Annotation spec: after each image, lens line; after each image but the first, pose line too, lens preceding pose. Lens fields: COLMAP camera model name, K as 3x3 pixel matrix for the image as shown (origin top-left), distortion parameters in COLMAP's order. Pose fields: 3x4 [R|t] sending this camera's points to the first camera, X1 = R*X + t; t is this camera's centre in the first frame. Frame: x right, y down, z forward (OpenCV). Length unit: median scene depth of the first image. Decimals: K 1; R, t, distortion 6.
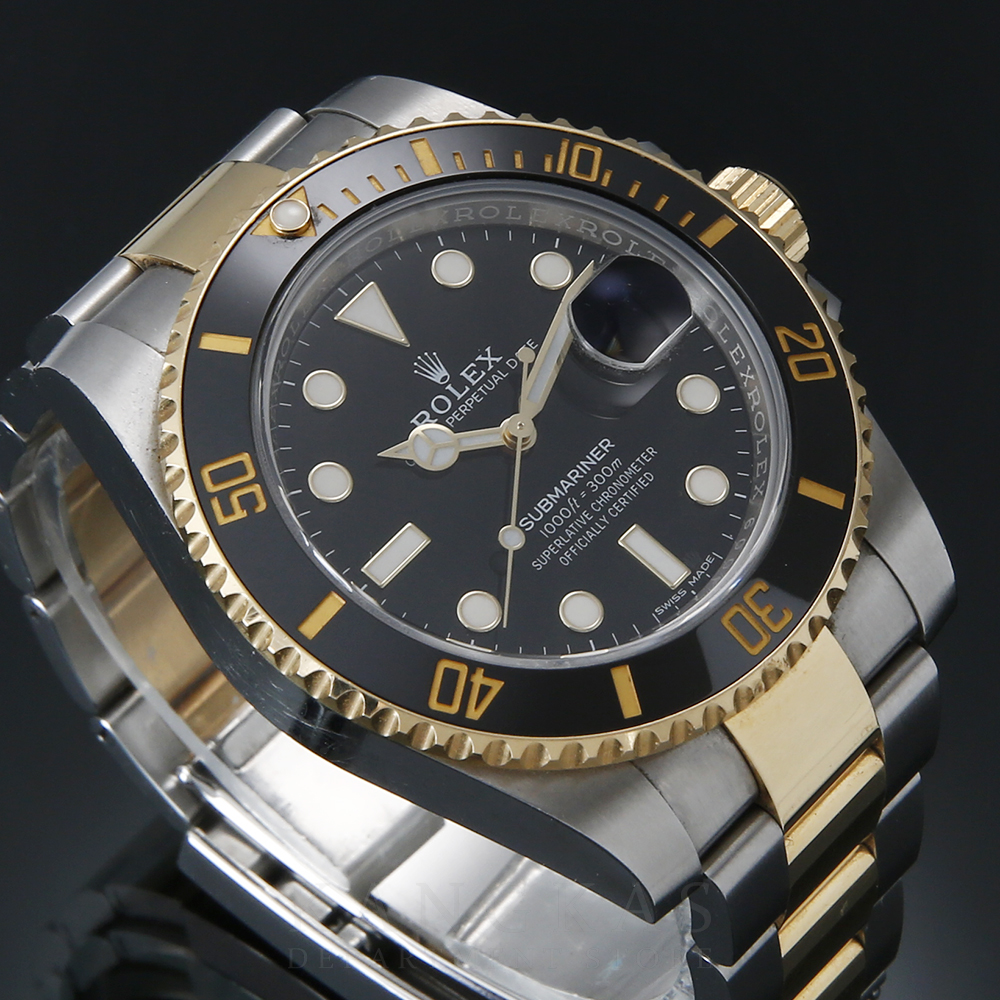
lens RADIAL K [[5814.5, 0, 500.0], [0, 5814.5, 500.0], [0, 0, 1]] dist [-0.087942, -6.784235]
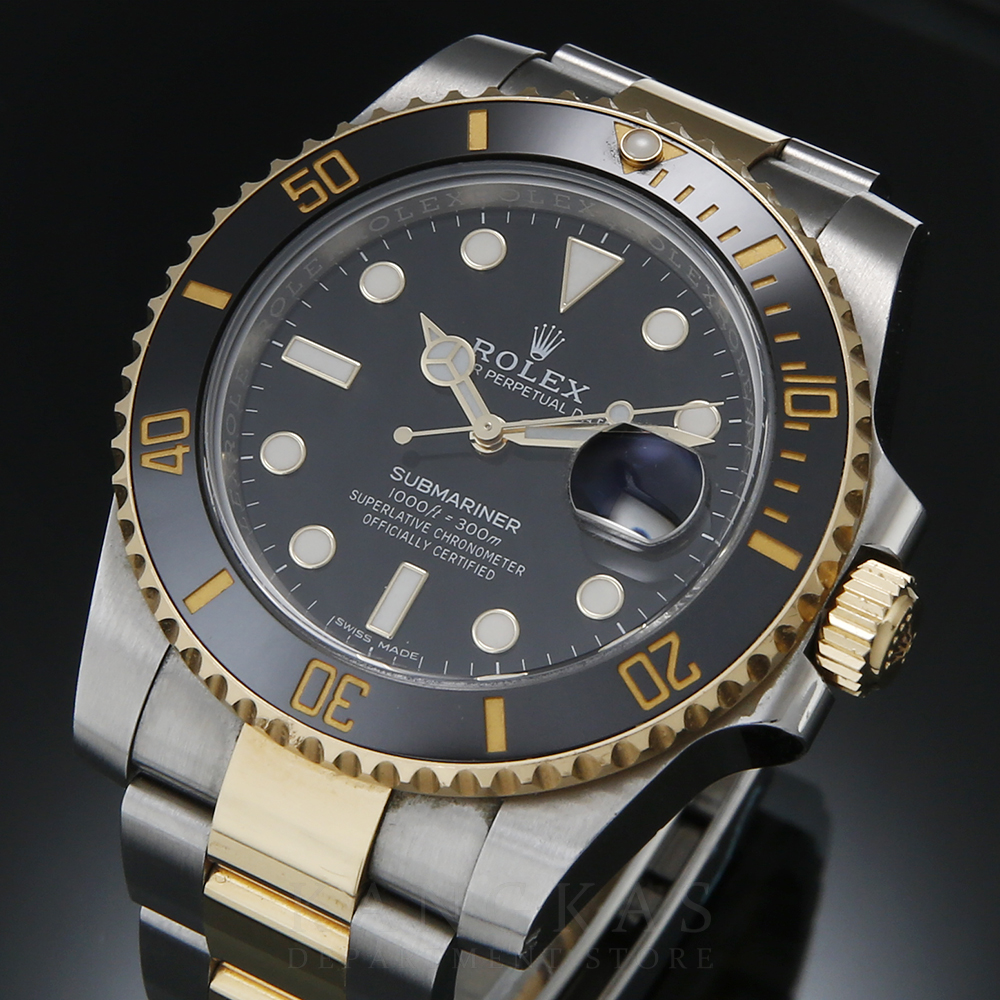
lens RADIAL K [[5814.5, 0, 500.0], [0, 5814.5, 500.0], [0, 0, 1]] dist [-0.087942, -6.784235]
pose [[0.196566, 0.809721, -0.552913, 0.533842], [-0.808259, 0.453044, 0.376123, -0.362881], [0.555049, 0.372964, 0.743517, 0.302157]]
